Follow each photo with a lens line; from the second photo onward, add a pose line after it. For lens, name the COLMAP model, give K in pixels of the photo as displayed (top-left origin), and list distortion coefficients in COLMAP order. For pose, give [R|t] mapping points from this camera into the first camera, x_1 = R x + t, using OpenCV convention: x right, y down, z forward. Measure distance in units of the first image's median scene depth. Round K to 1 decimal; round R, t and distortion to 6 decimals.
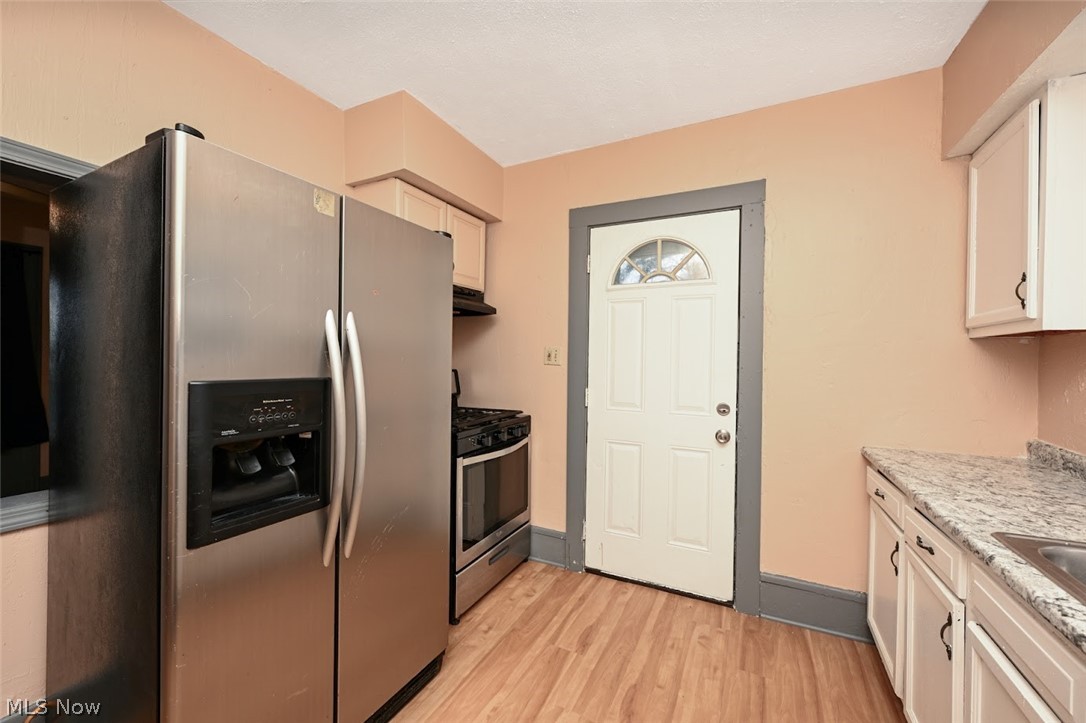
lens RADIAL K [[425.5, 0, 545.1], [0, 425.5, 363.9], [0, 0, 1]] dist [-0.001583, 0.000048]
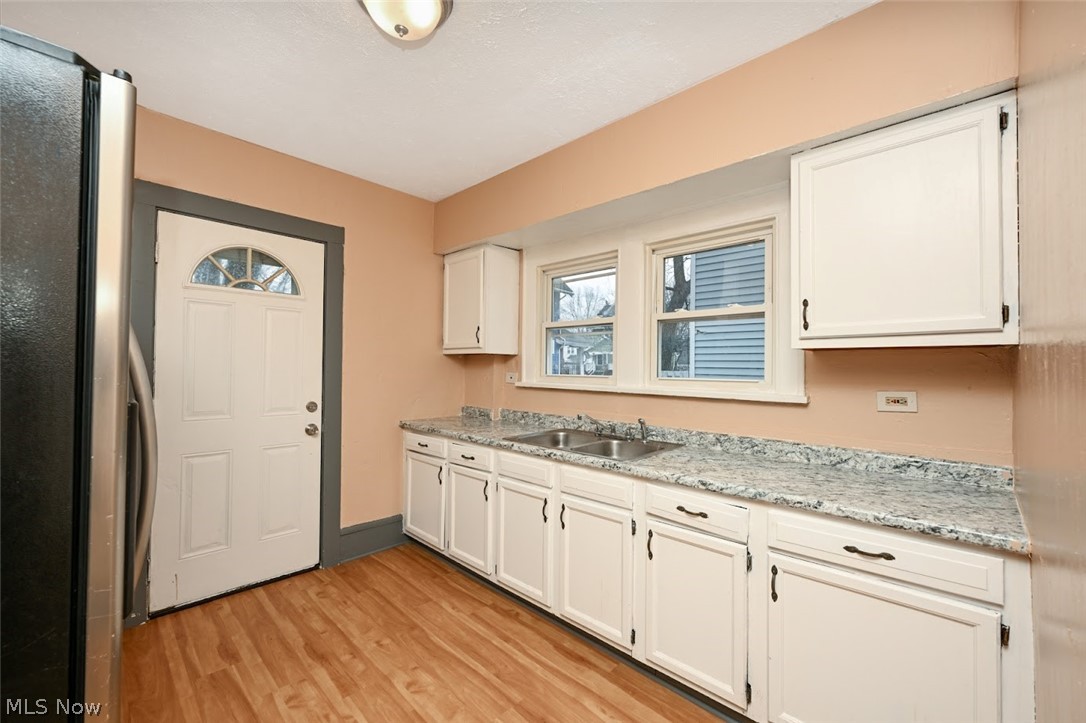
lens RADIAL K [[425.5, 0, 545.1], [0, 425.5, 363.9], [0, 0, 1]] dist [-0.001583, 0.000048]
pose [[0.303744, 0.001266, 0.952753, -0.561881], [0.000712, 0.999999, -0.001556, -0.012552], [-0.952754, 0.001151, 0.303742, 0.010628]]
